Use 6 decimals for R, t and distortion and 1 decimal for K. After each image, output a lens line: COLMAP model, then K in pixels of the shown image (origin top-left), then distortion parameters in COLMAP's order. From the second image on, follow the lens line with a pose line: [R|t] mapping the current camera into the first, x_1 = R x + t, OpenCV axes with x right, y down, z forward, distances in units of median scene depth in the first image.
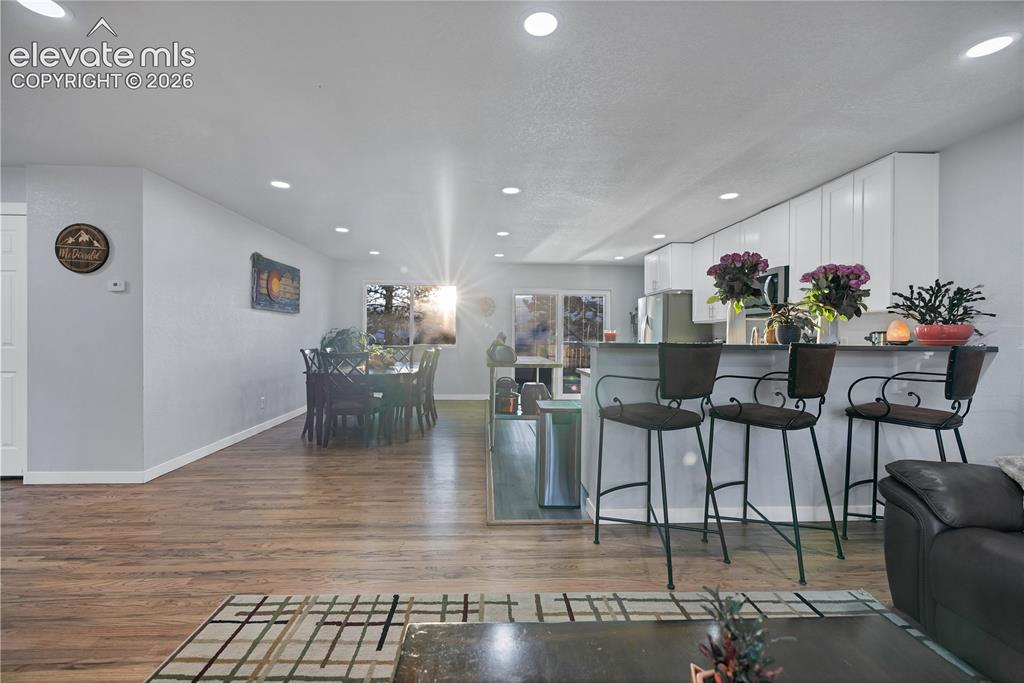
lens RADIAL K [[434.6, 0, 510.8], [0, 434.6, 337.7], [0, 0, 1]] dist [0.000390, -0.000360]
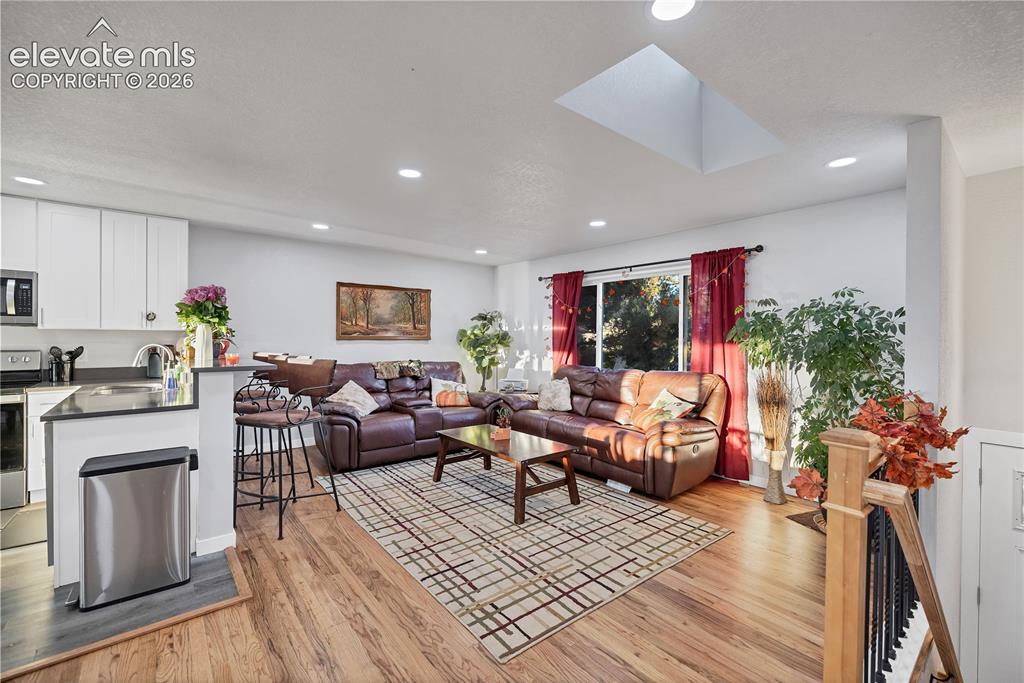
lens RADIAL K [[434.6, 0, 514.4], [0, 434.6, 339.3], [0, 0, 1]] dist [0.000390, -0.000360]
pose [[-0.595686, -0.016991, 0.803038, -0.624570], [-0.005624, 0.999840, 0.016983, -0.044127], [-0.803198, 0.005600, -0.595686, 0.686780]]
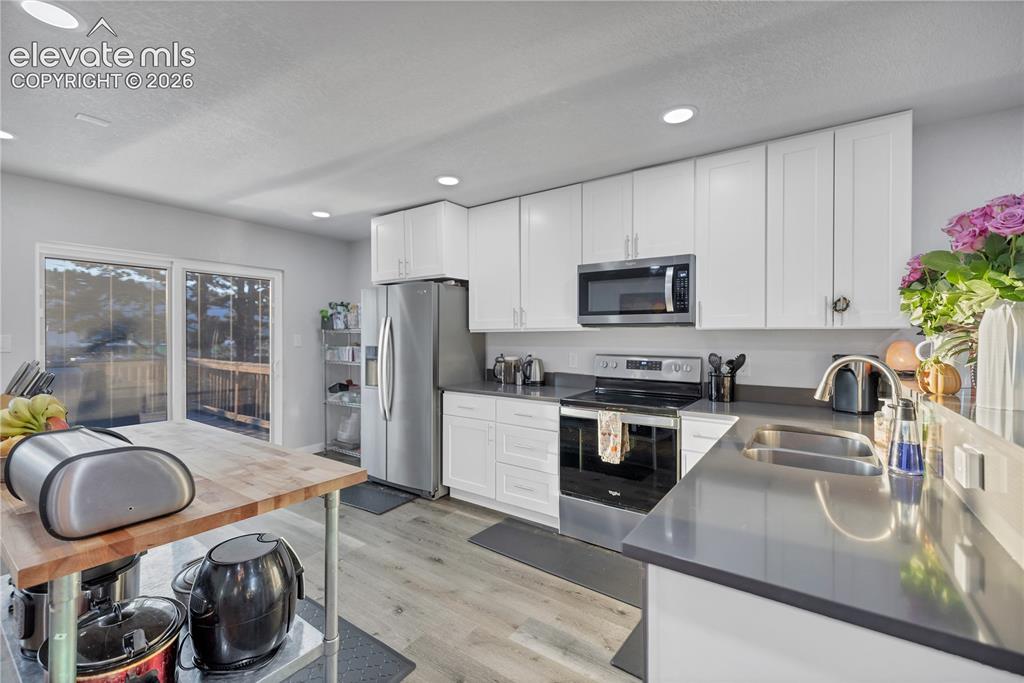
lens RADIAL K [[434.6, 0, 508.2], [0, 434.6, 336.7], [0, 0, 1]] dist [0.000390, -0.000360]
pose [[0.623943, -0.008515, 0.781424, -0.071853], [0.008757, 0.999954, 0.003904, -0.039085], [-0.781421, 0.004407, 0.623989, 0.743982]]
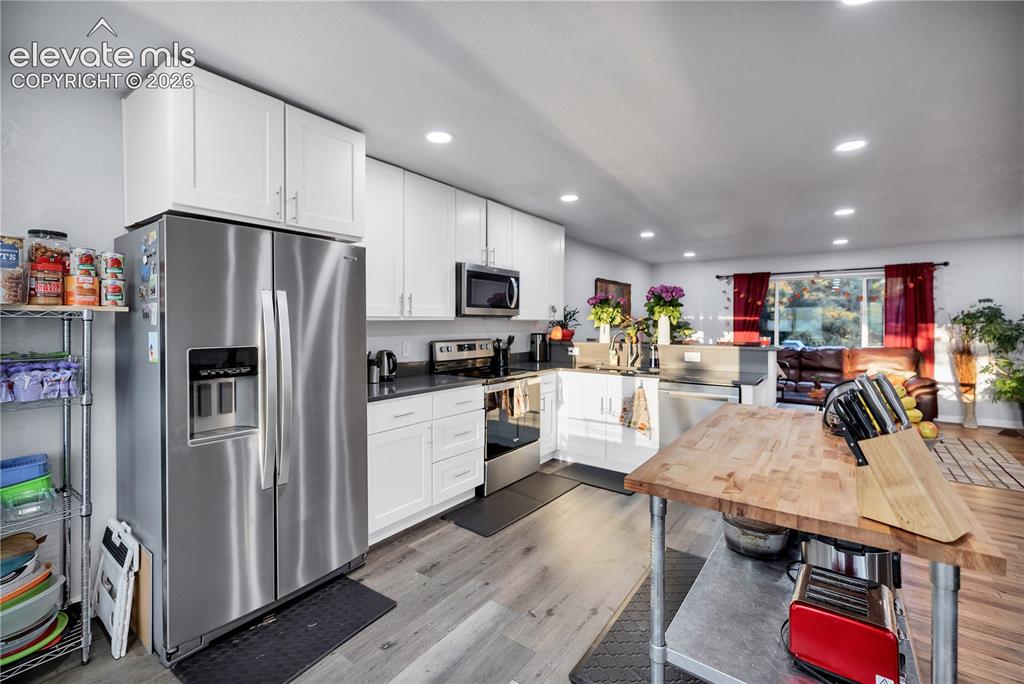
lens RADIAL K [[434.6, 0, 512.0], [0, 434.6, 323.4], [0, 0, 1]] dist [0.000390, -0.000360]
pose [[-0.768485, -0.004430, 0.639853, -0.030837], [0.001380, 0.999962, 0.008580, -0.045522], [-0.639867, 0.007476, -0.768450, 1.662197]]
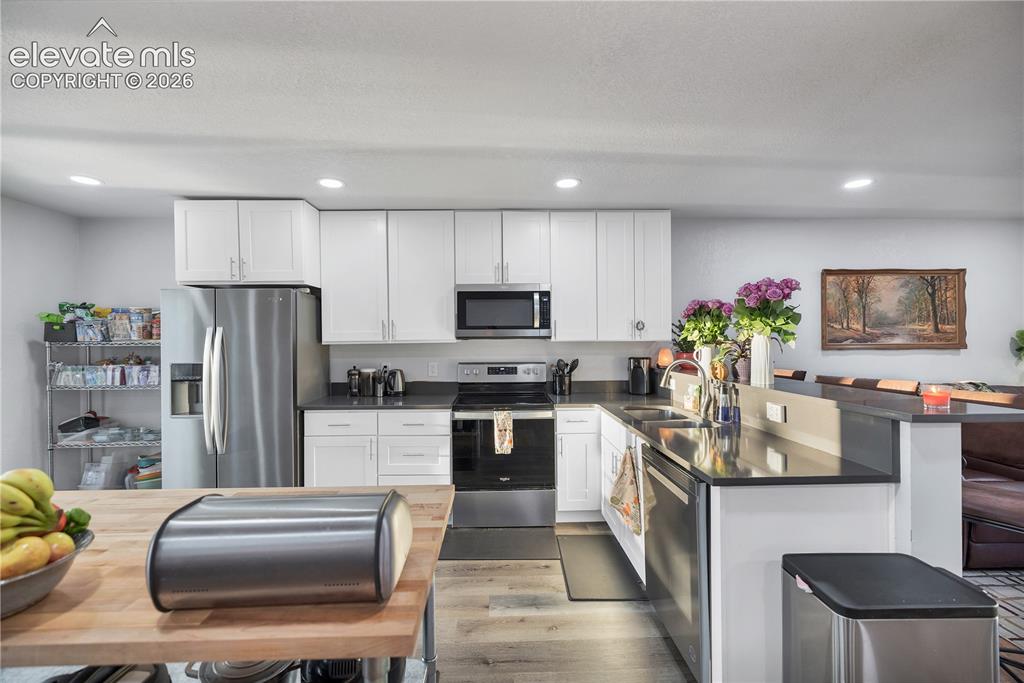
lens RADIAL K [[434.6, 0, 500.1], [0, 434.6, 337.9], [0, 0, 1]] dist [0.000390, -0.000360]
pose [[0.029317, -0.006405, 0.999550, -0.235609], [0.014221, 0.999881, 0.005990, -0.057896], [-0.999469, 0.014039, 0.029405, 0.995734]]
